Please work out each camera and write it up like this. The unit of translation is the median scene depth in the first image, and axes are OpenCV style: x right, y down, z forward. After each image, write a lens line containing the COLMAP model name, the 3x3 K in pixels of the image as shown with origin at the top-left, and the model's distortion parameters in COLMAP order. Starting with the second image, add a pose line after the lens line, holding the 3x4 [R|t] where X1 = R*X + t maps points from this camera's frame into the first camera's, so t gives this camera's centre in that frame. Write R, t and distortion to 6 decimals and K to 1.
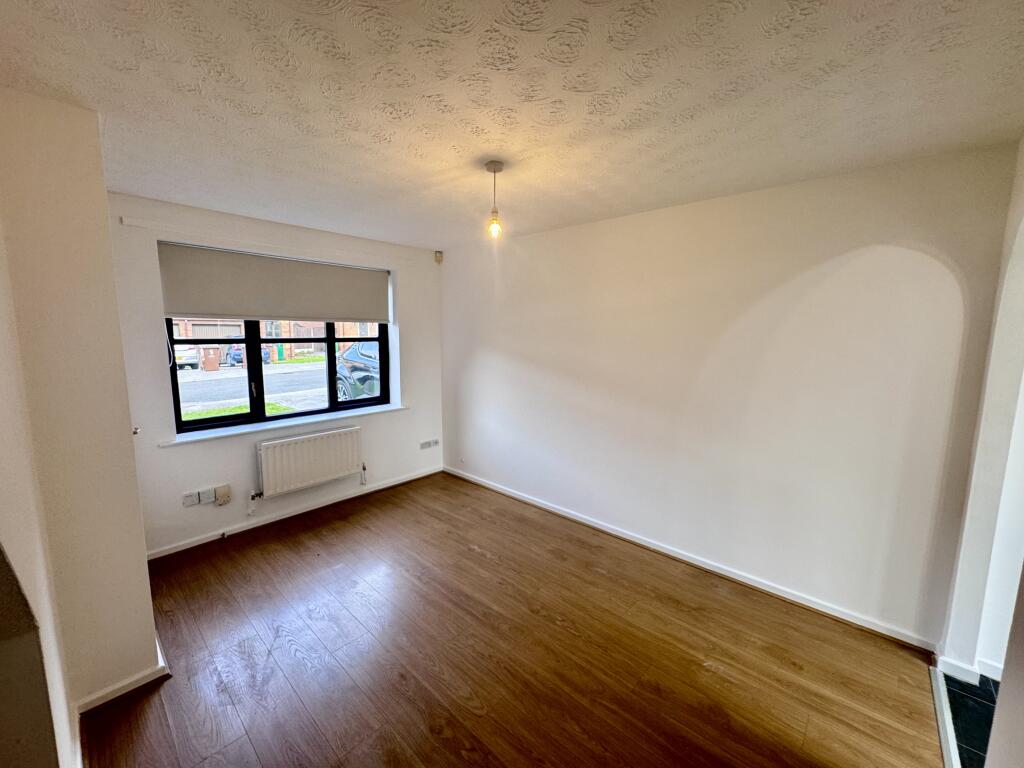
lens RADIAL K [[411.8, 0, 512.9], [0, 411.8, 385.5], [0, 0, 1]] dist [0.013114, -0.000006]
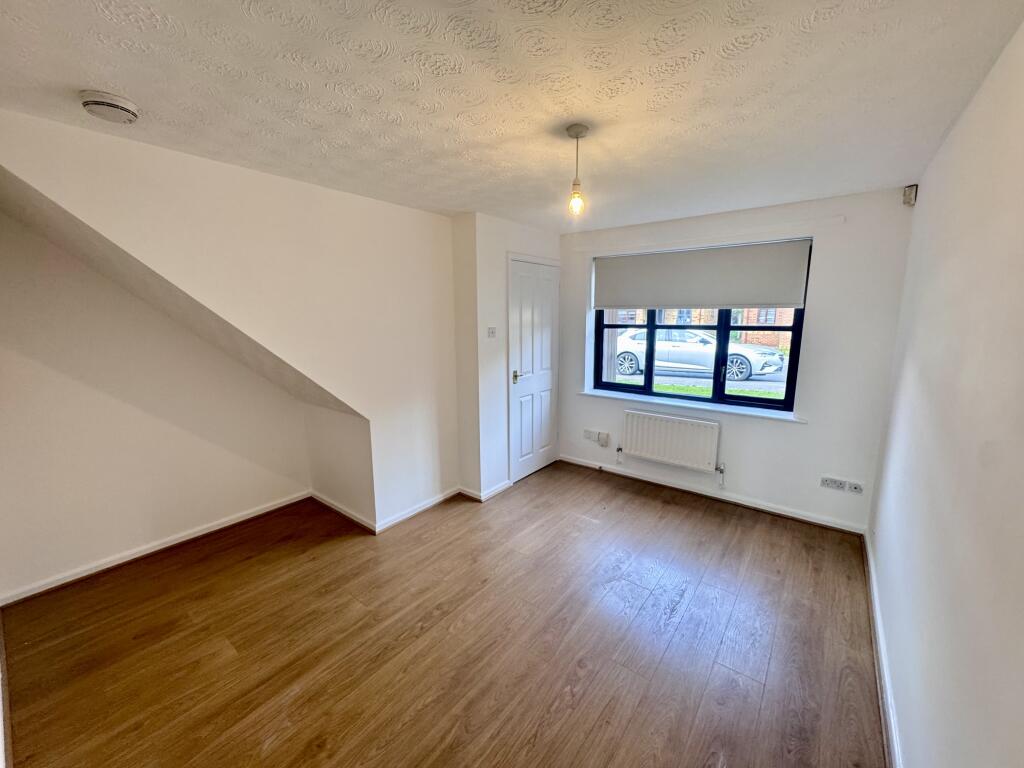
lens RADIAL K [[411.8, 0, 512.9], [0, 411.8, 385.5], [0, 0, 1]] dist [0.013114, -0.000006]
pose [[0.078248, 0.164854, -0.983209, 0.583882], [-0.129816, 0.979521, 0.153904, -0.079341], [0.988446, 0.115593, 0.098047, 0.552085]]
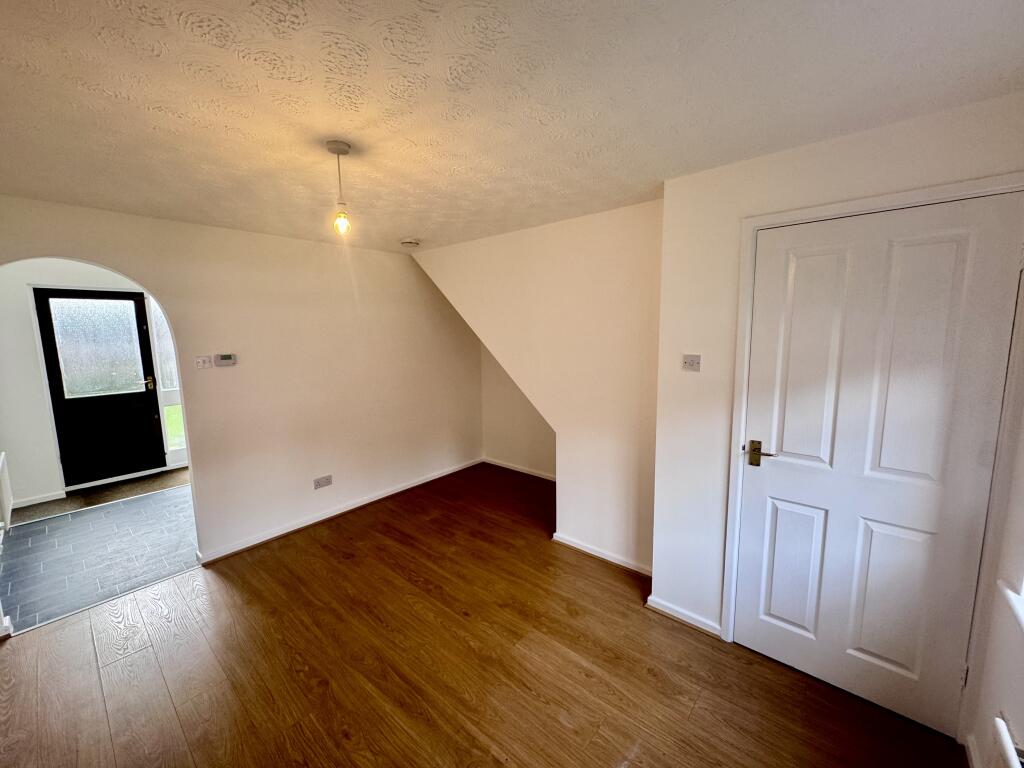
lens RADIAL K [[404.0, 0, 511.9], [0, 404.0, 386.2], [0, 0, 1]] dist [-0.000584, 0.000024]
pose [[-0.999653, 0.010591, -0.024118, -0.238731], [0.003736, 0.963363, 0.268175, -0.188597], [0.026074, 0.267992, -0.963068, 1.250323]]
